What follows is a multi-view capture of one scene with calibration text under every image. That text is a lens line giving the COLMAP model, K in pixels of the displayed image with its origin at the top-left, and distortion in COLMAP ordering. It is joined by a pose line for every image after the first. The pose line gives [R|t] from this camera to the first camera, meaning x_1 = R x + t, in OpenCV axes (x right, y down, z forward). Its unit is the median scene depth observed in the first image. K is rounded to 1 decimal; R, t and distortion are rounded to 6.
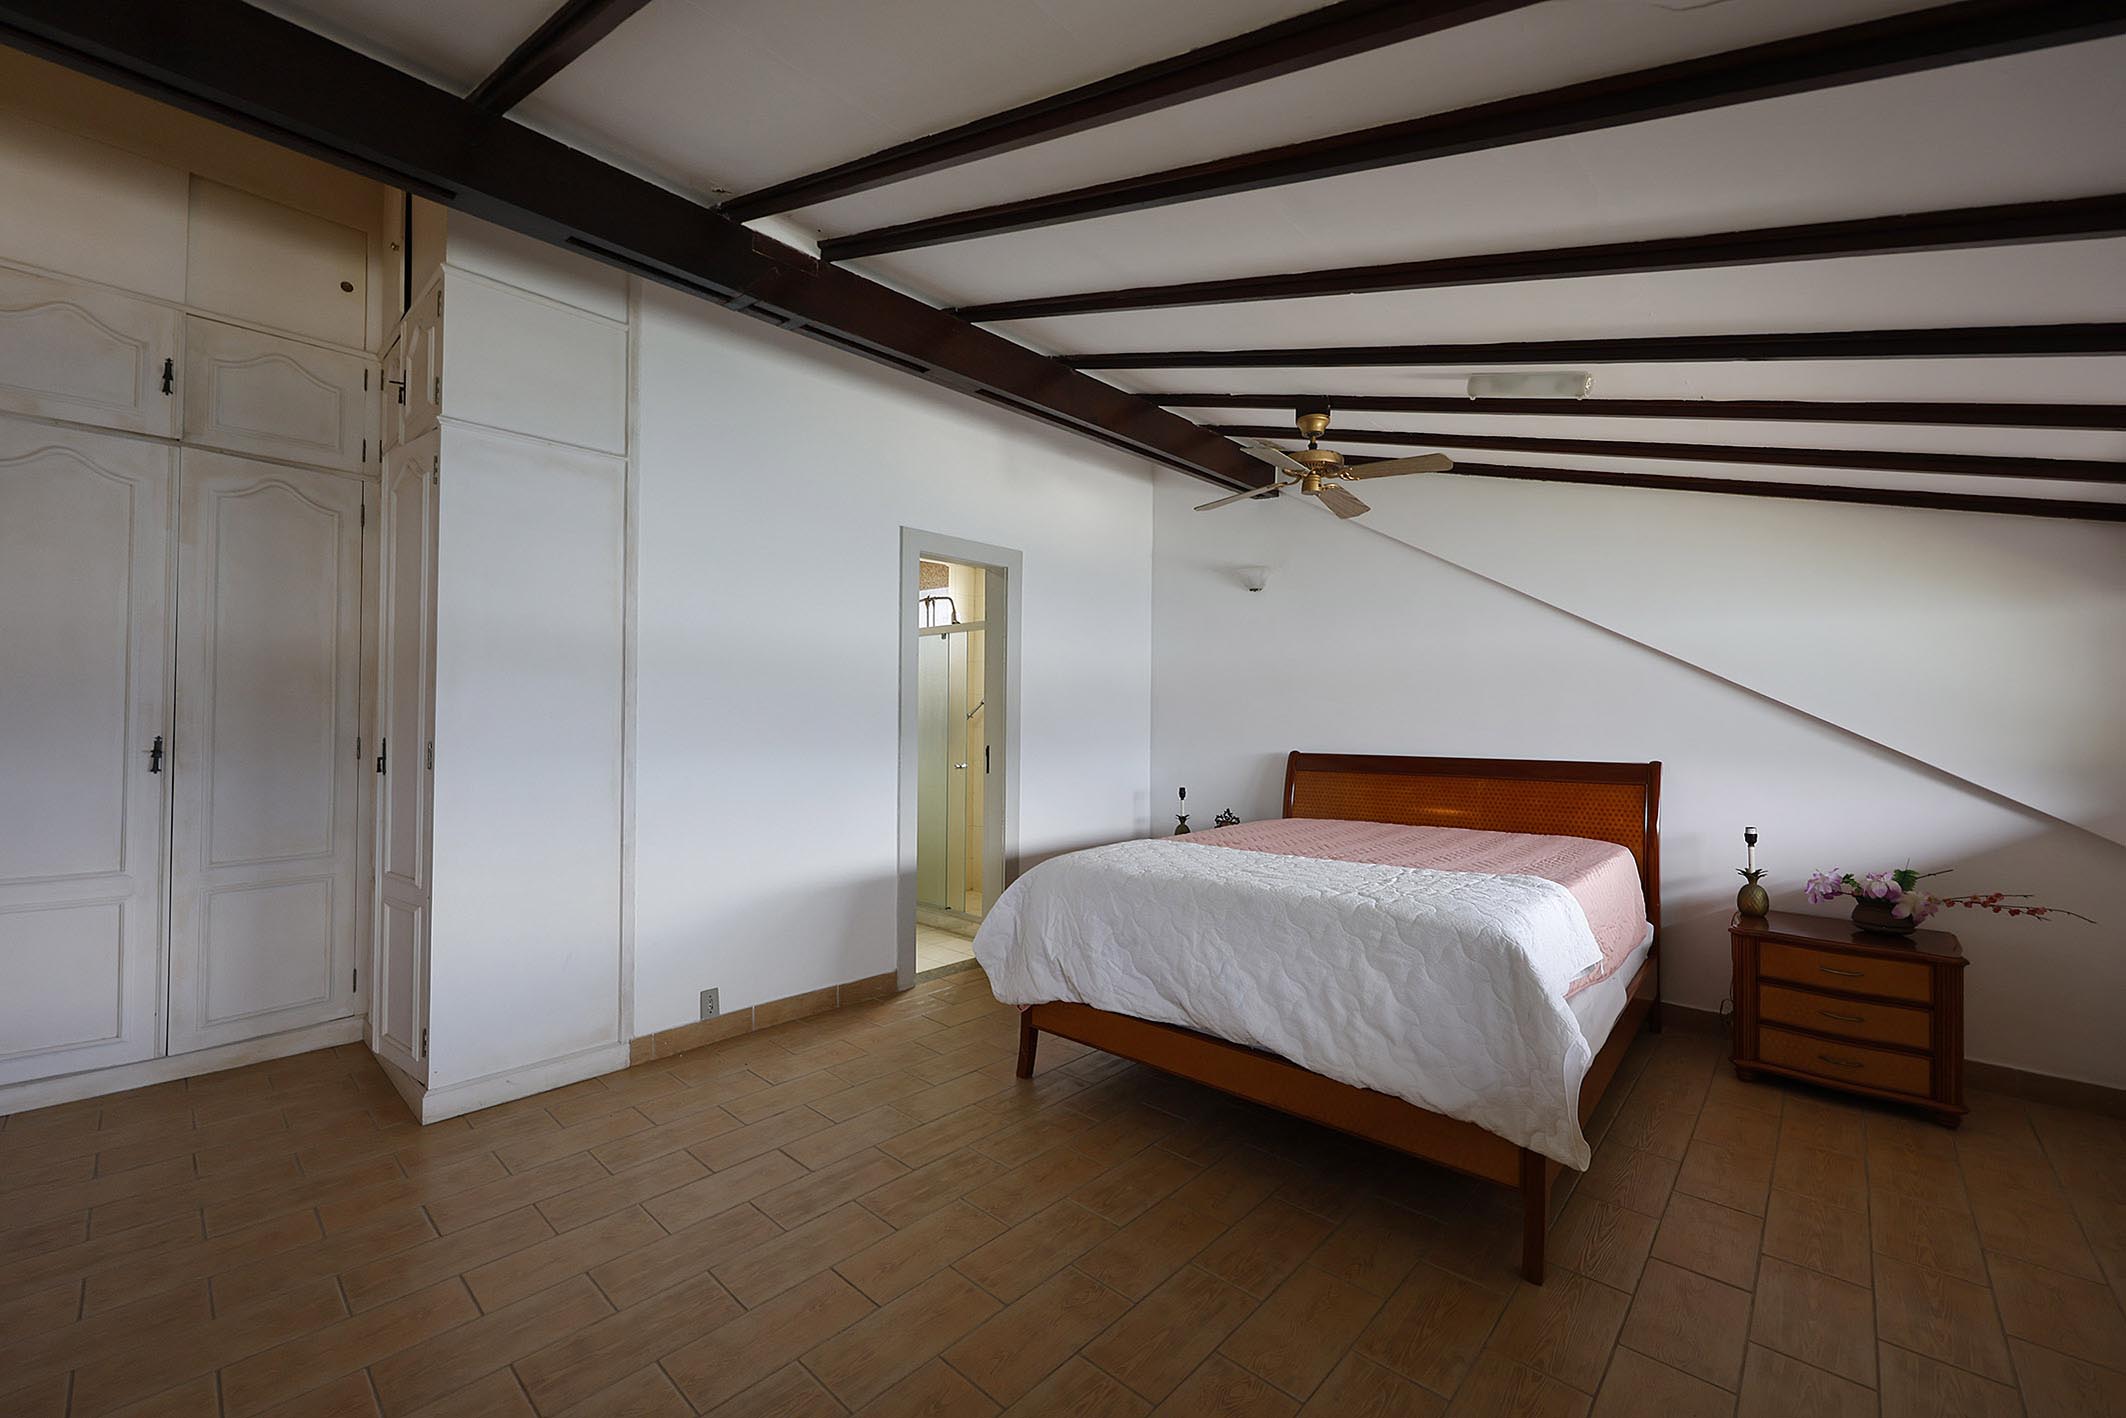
lens RADIAL K [[860.1, 0, 1053.9], [0, 860.1, 707.4], [0, 0, 1]] dist [0.001362, 0.000207]
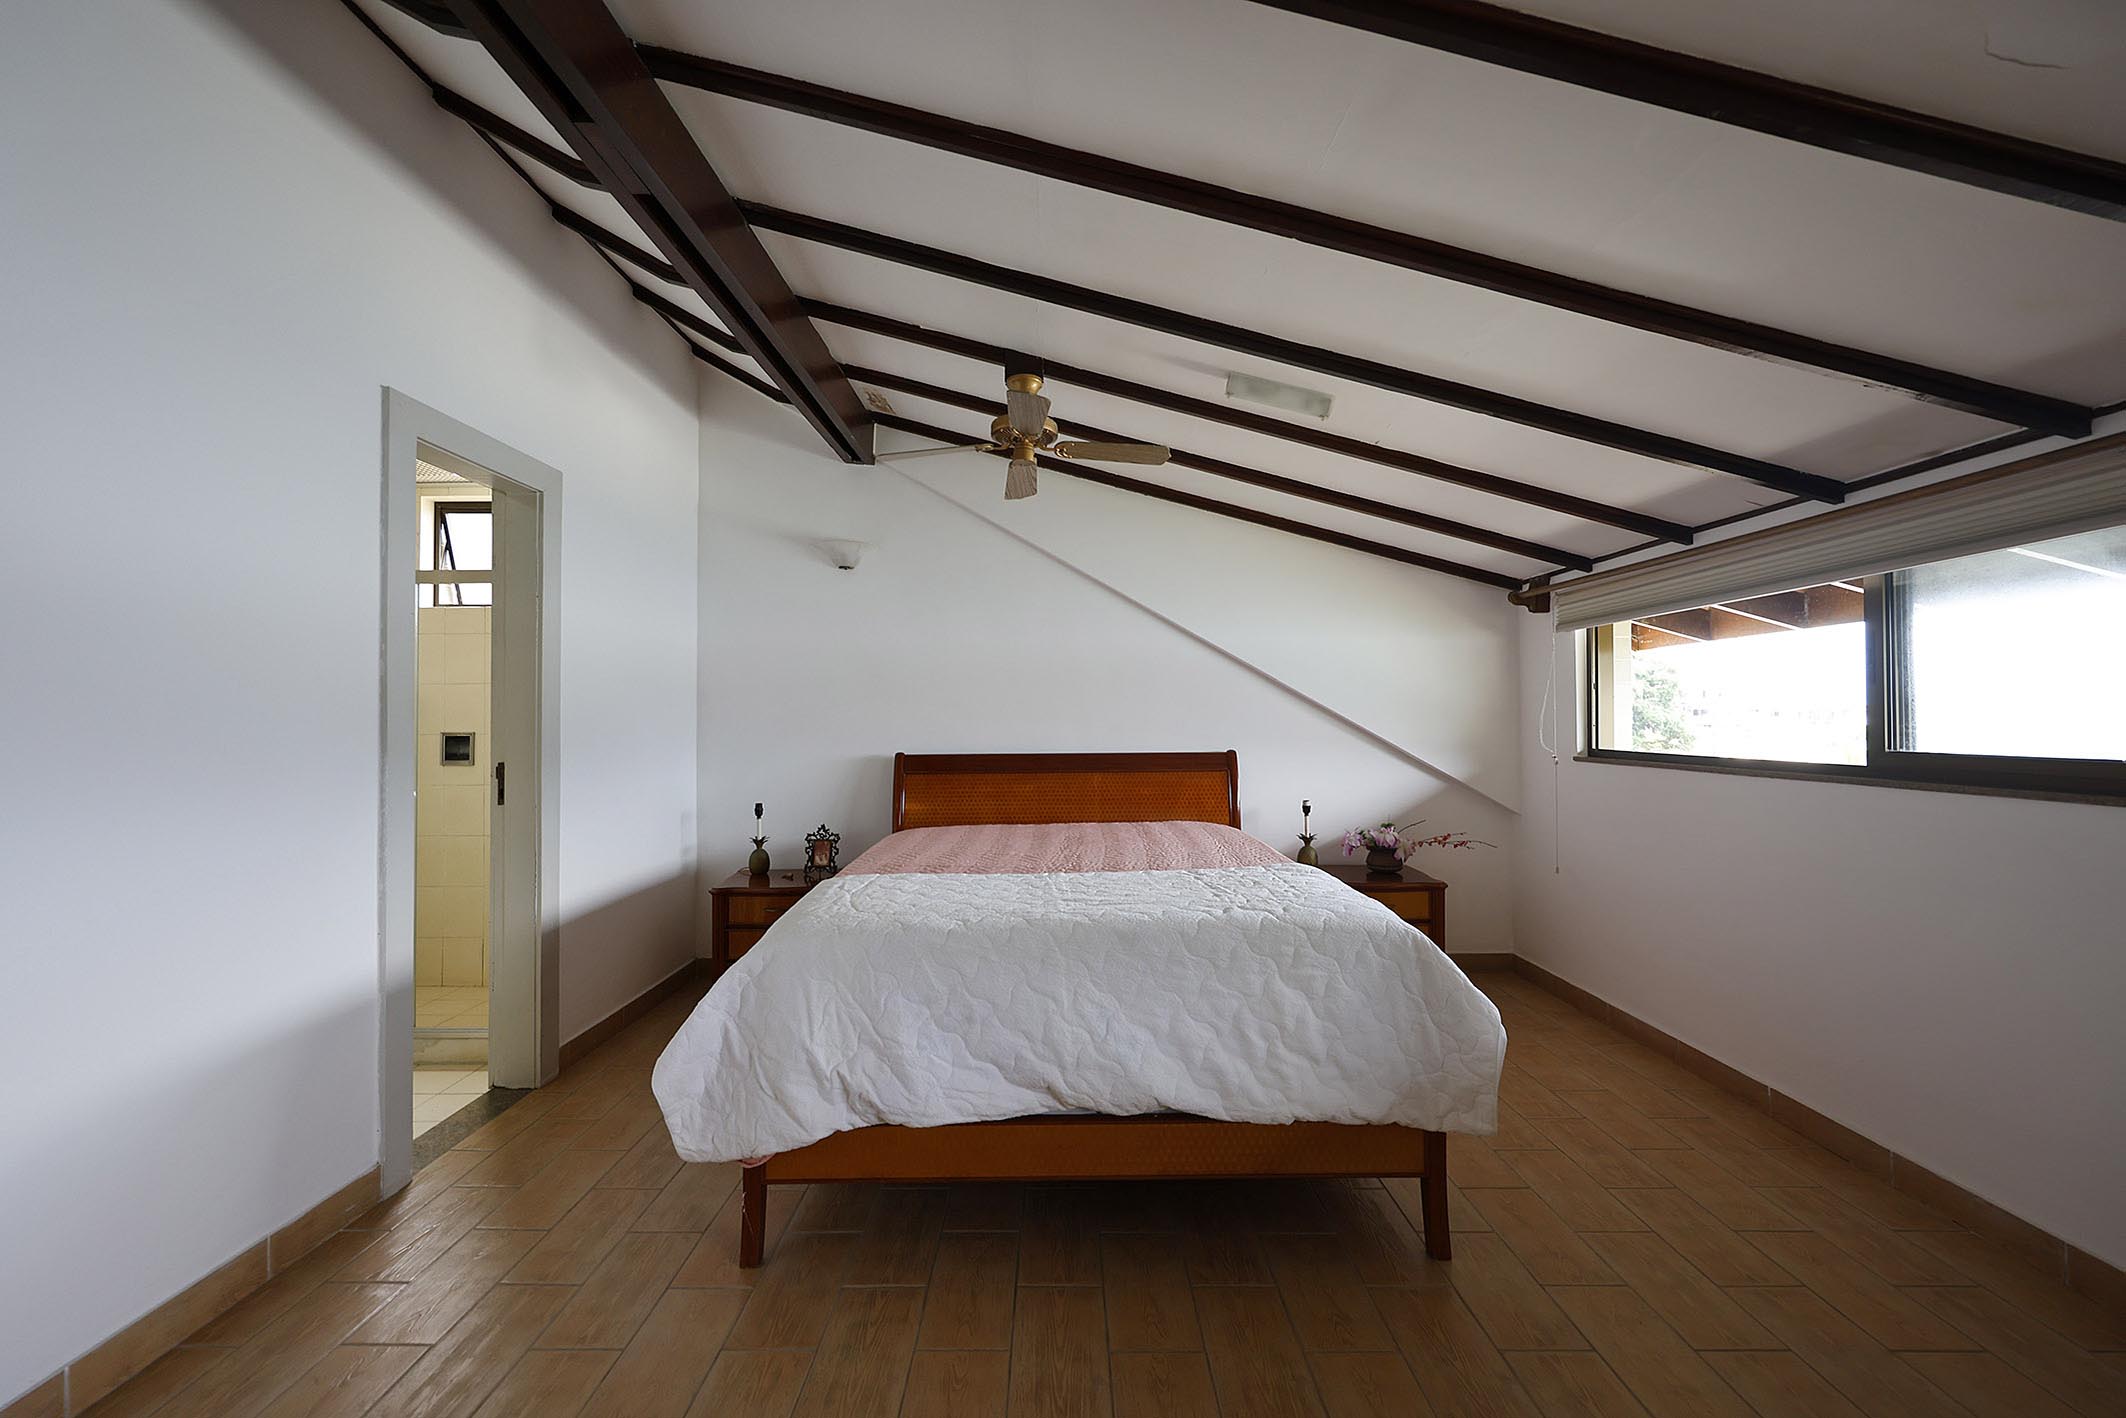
lens RADIAL K [[850.1, 0, 1063.0], [0, 850.1, 709.0], [0, 0, 1]] dist [0.001989, 0.000270]
pose [[0.733526, -0.003499, 0.679653, -0.342920], [0.000643, 0.999990, 0.004454, 0.002160], [-0.679662, -0.002830, 0.733520, 0.410705]]
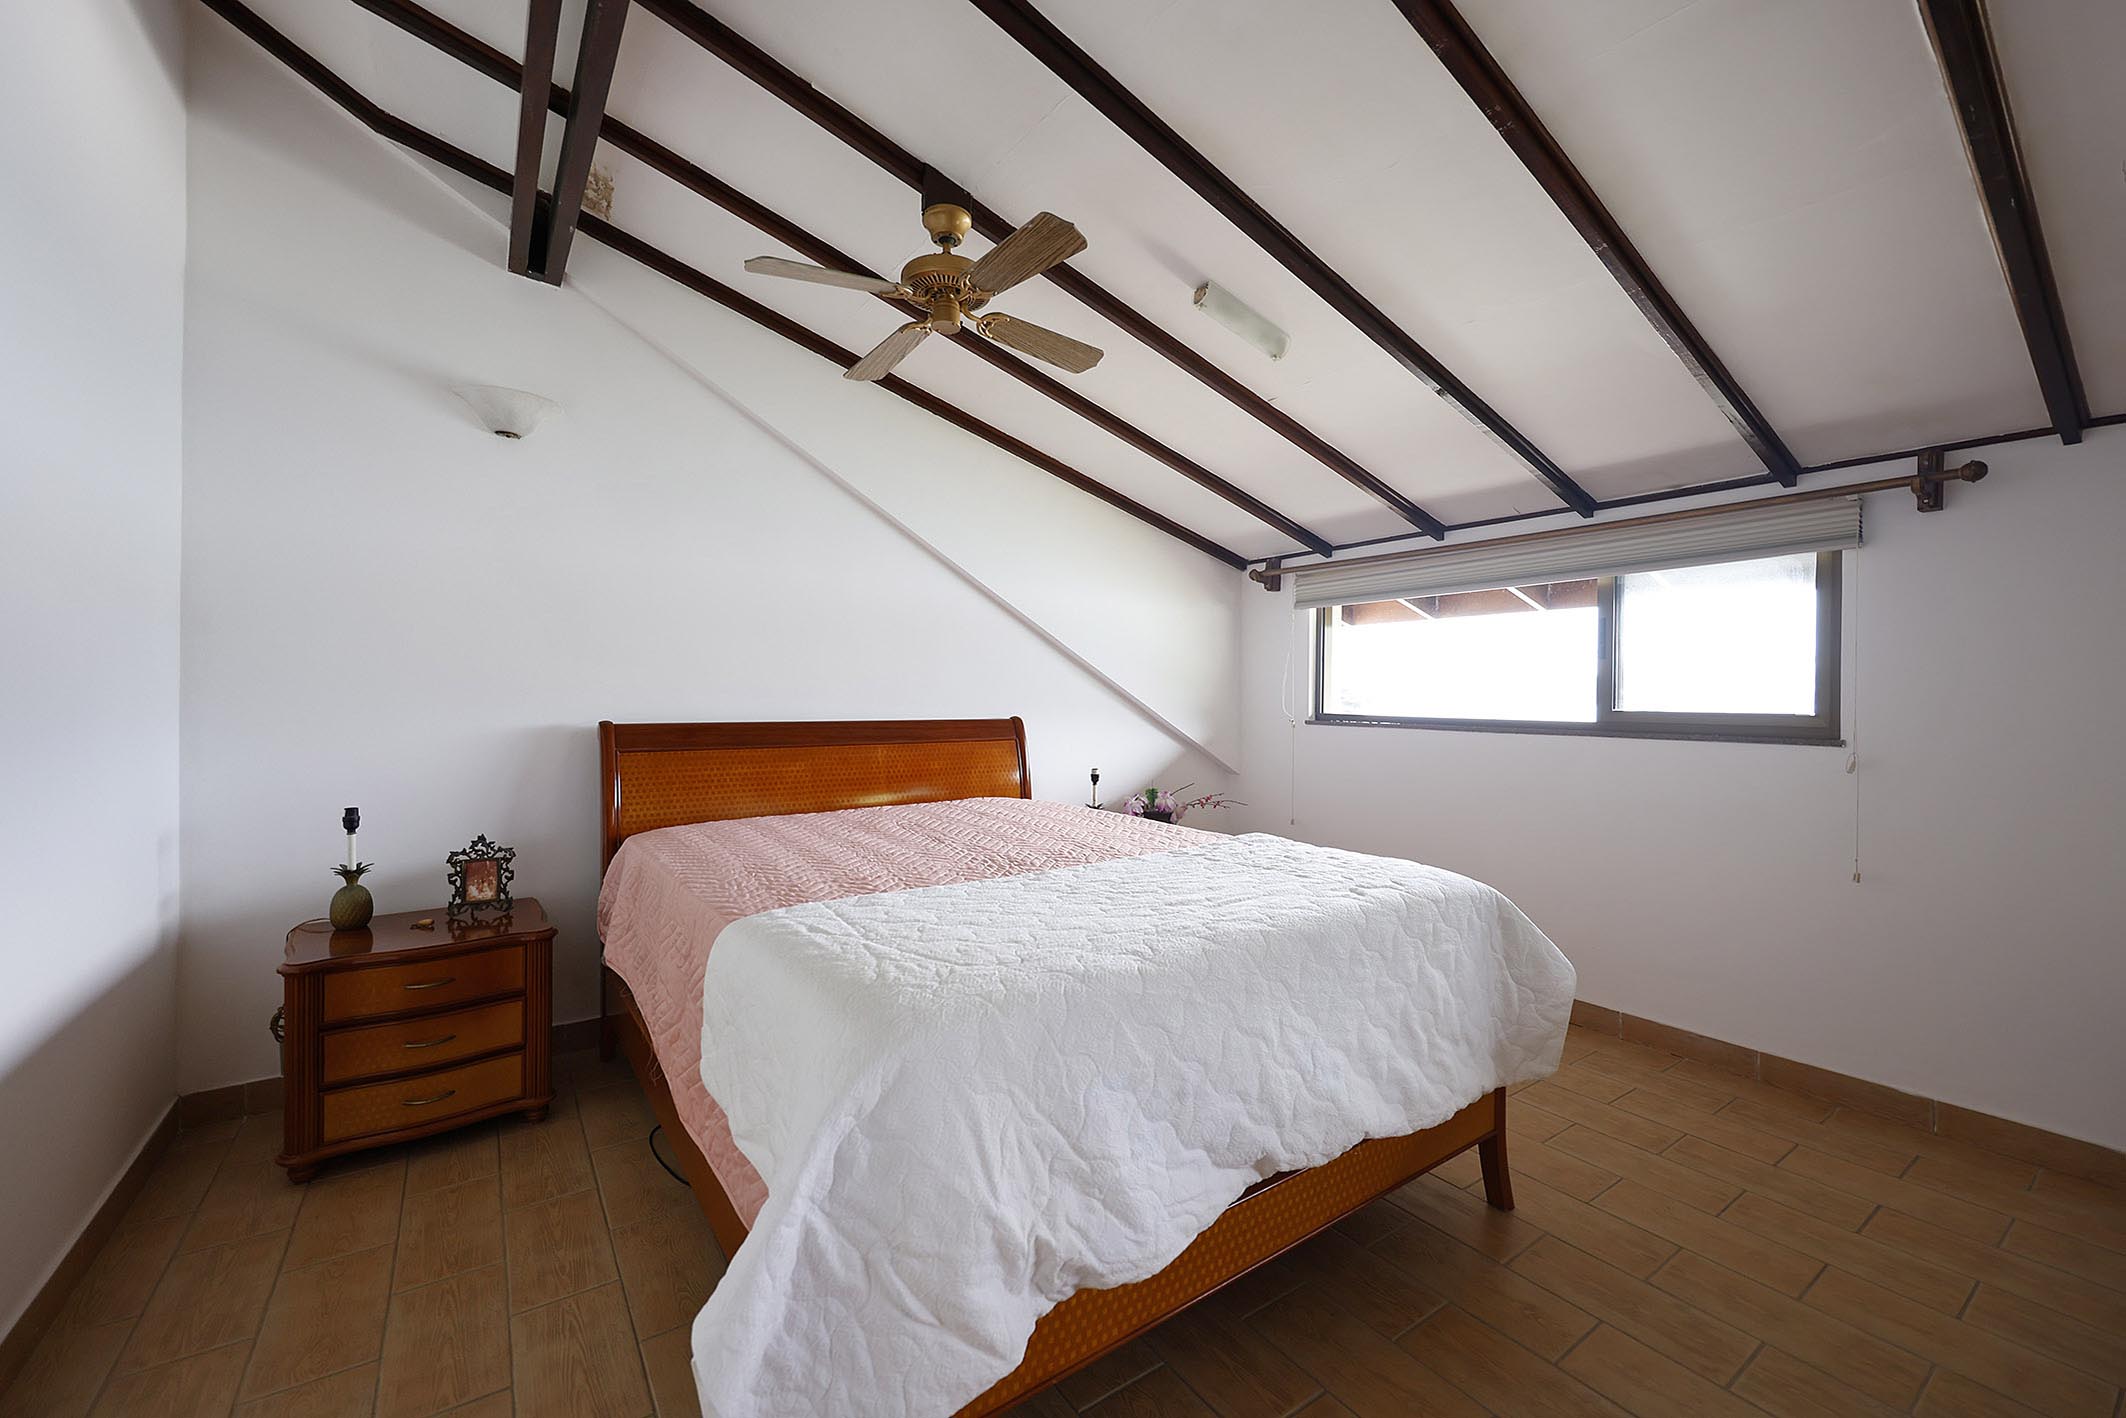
lens RADIAL K [[841.0, 0, 1055.1], [0, 841.0, 701.5], [0, 0, 1]] dist [-0.000009, 0.000497]
pose [[0.221505, -0.014524, 0.975051, -0.405217], [-0.021030, 0.999585, 0.019667, 0.031158], [-0.974932, -0.024862, 0.221108, 0.969148]]
